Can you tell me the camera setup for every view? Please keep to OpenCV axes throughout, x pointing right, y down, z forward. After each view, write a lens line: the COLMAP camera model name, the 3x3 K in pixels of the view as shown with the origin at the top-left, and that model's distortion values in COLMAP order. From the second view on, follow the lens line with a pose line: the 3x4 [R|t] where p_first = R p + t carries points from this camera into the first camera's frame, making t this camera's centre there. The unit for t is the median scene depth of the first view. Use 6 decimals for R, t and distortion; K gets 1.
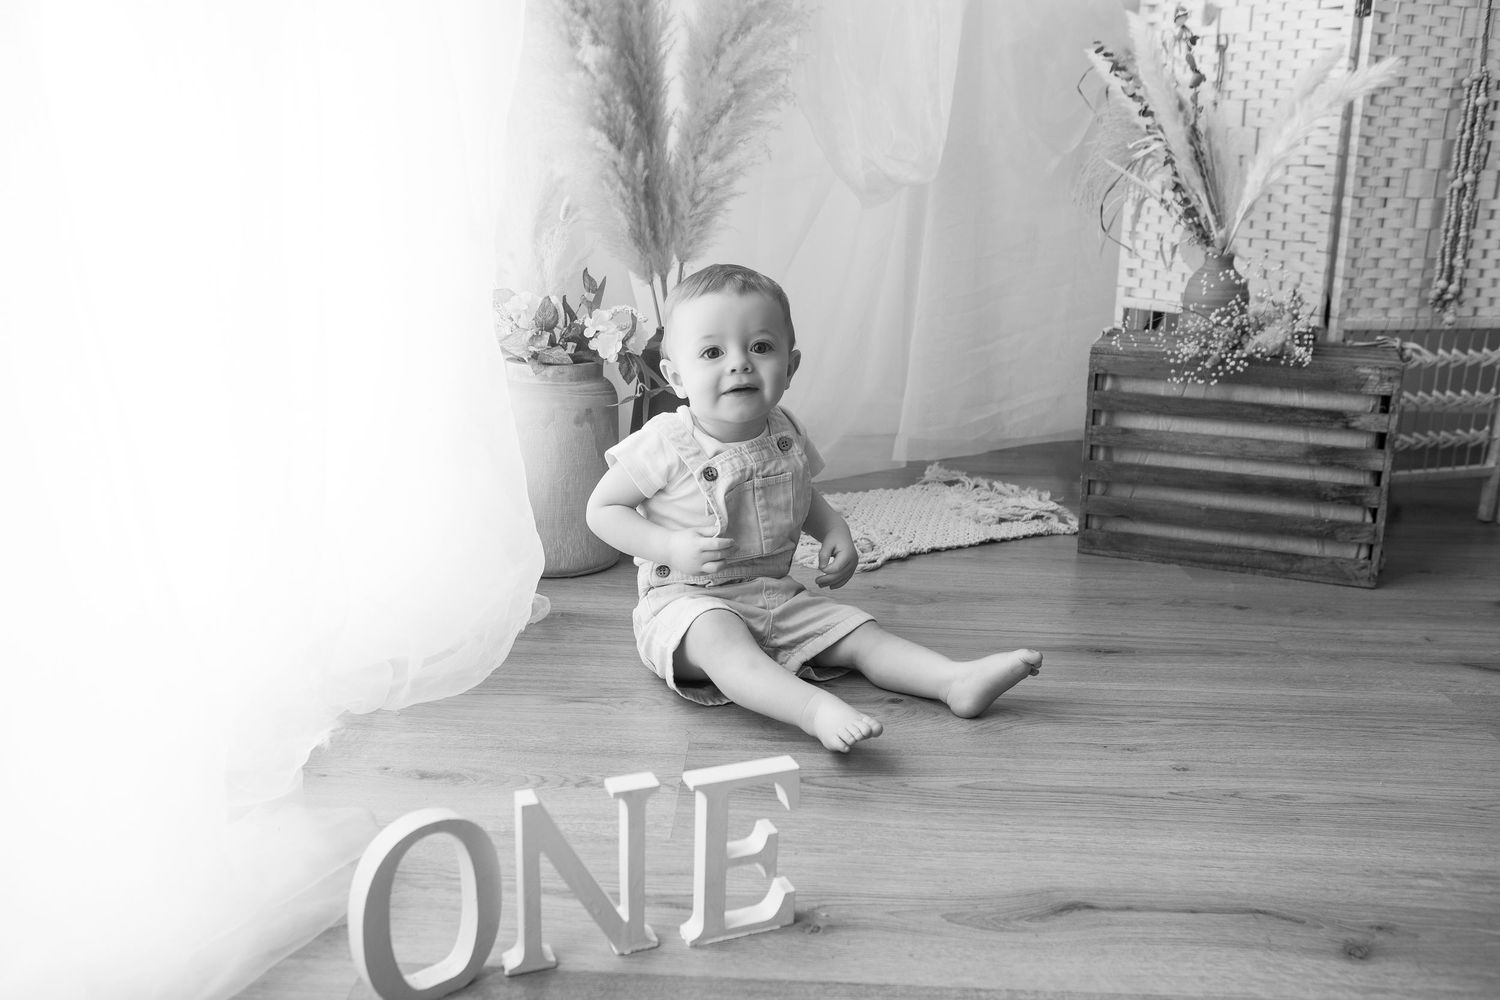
lens RADIAL K [[1348.4, 0, 745.8], [0, 1348.4, 507.5], [0, 0, 1]] dist [-0.067875, 0.056458]
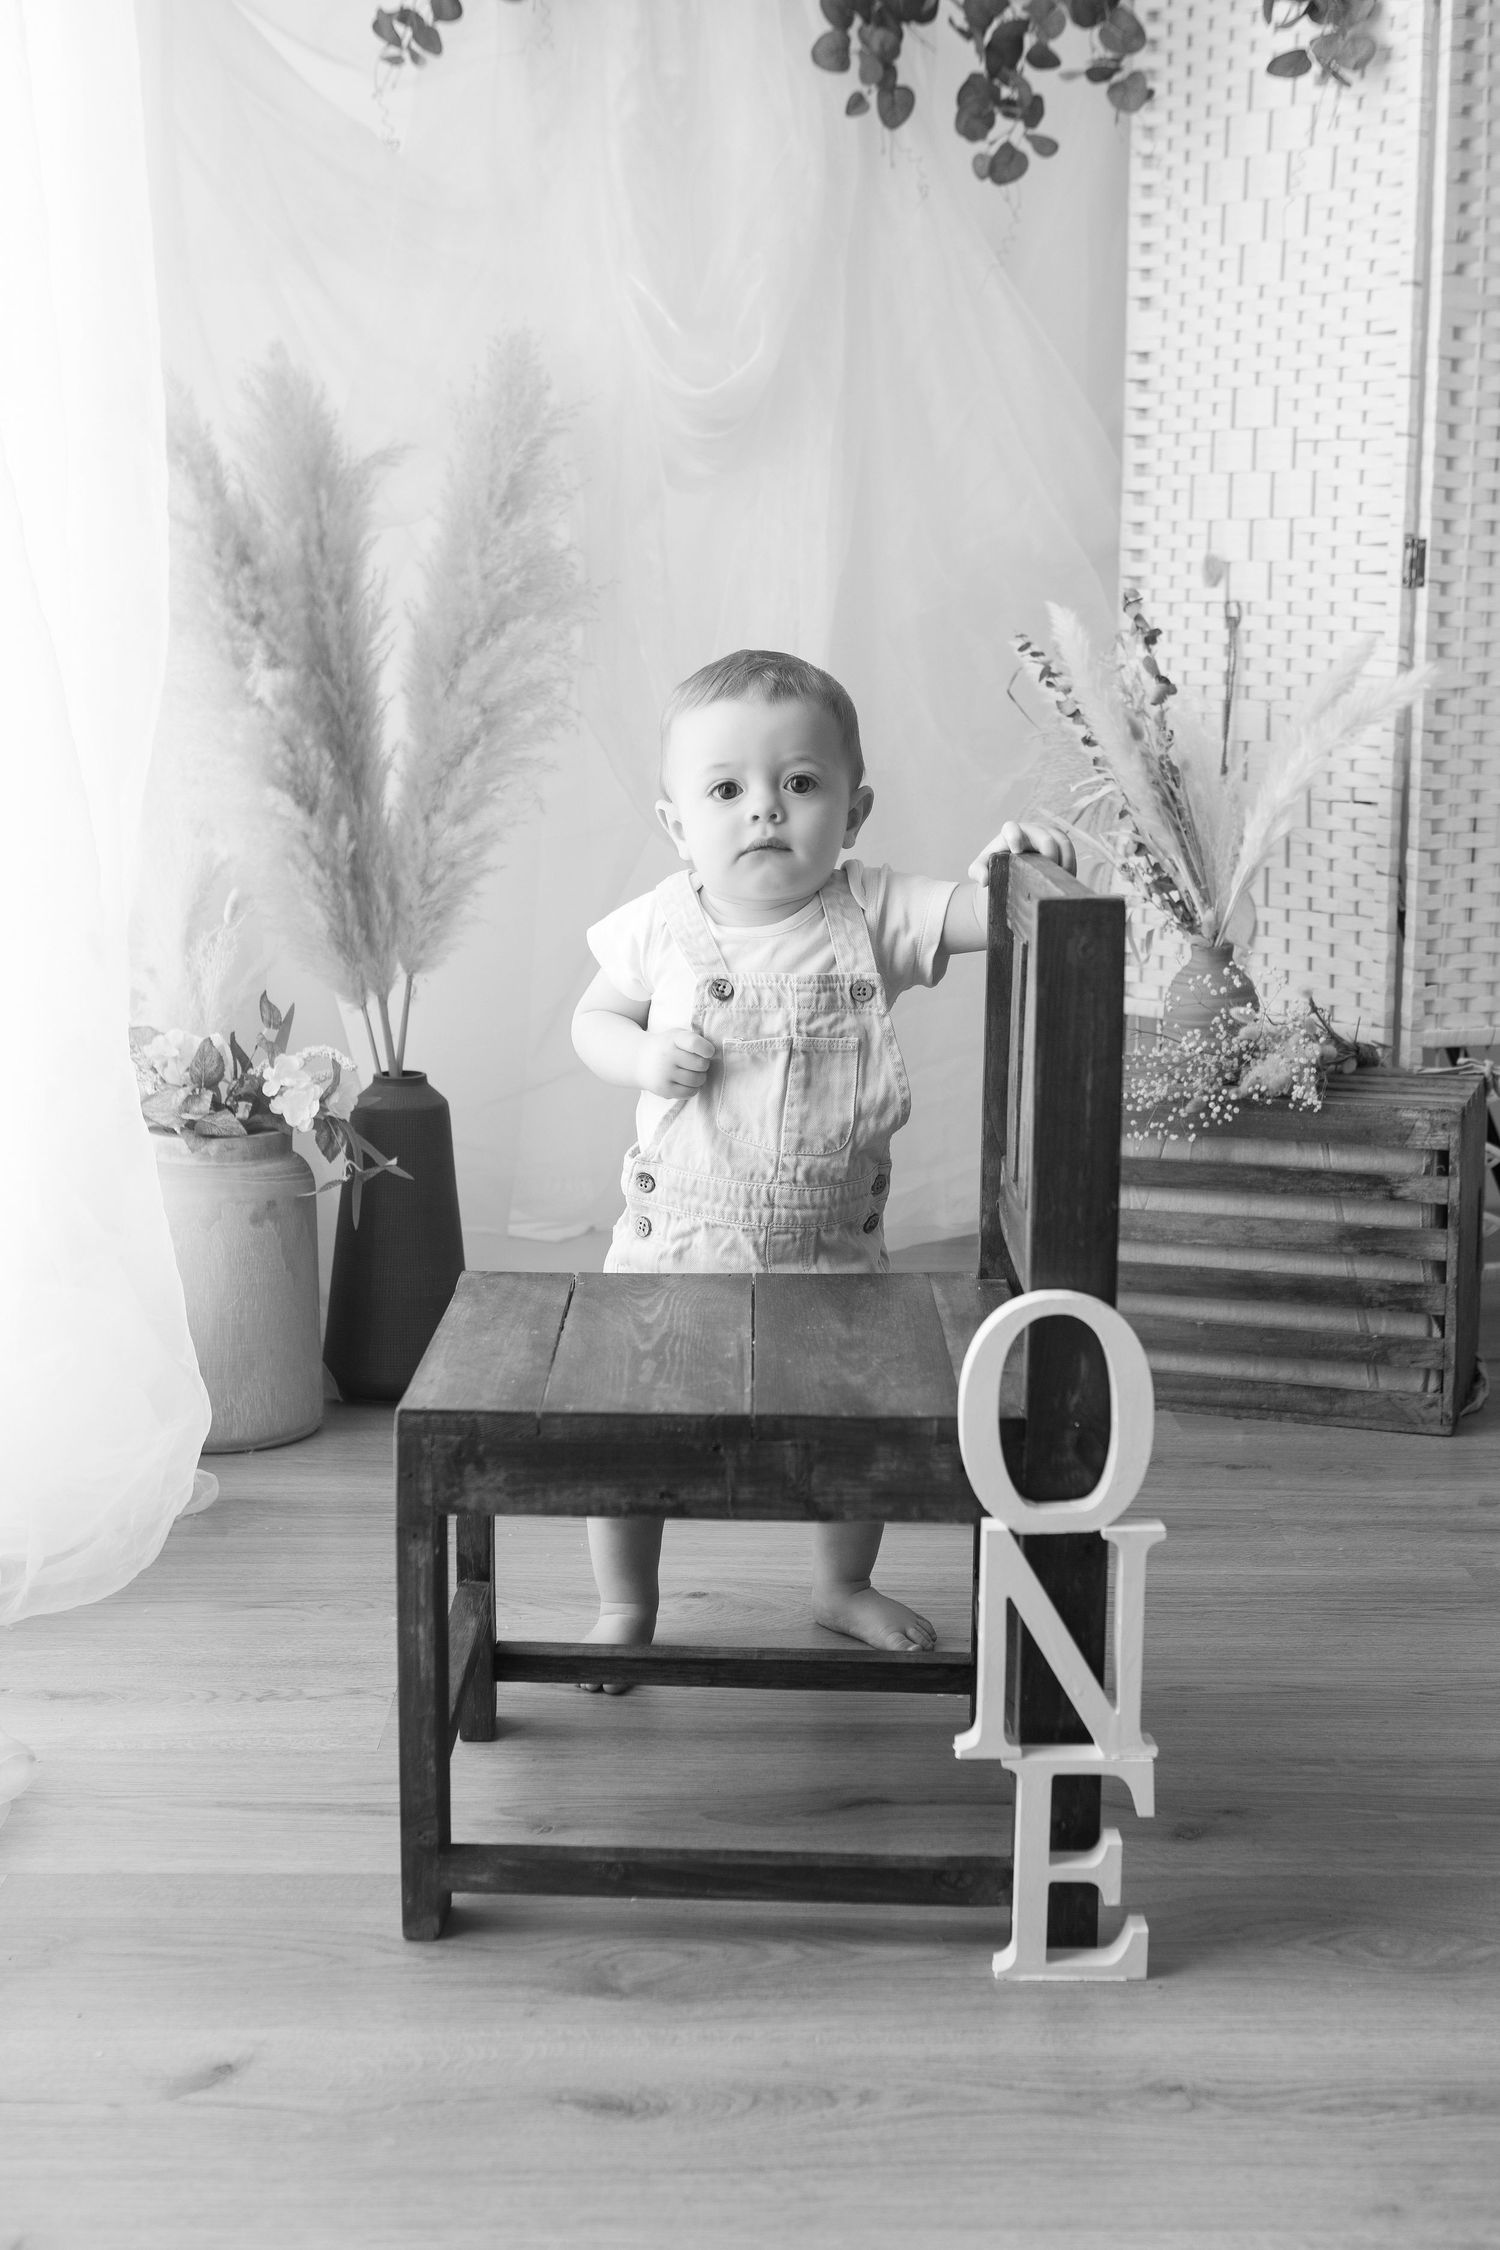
lens RADIAL K [[2928.7, 0, 760.8], [0, 2928.7, 1127.0], [0, 0, 1]] dist [-0.019615, 0.000000]
pose [[0.998706, -0.024075, 0.044795, 0.061479], [0.027711, 0.996213, -0.082407, 0.017385], [-0.042642, 0.083541, 0.995592, -0.459368]]
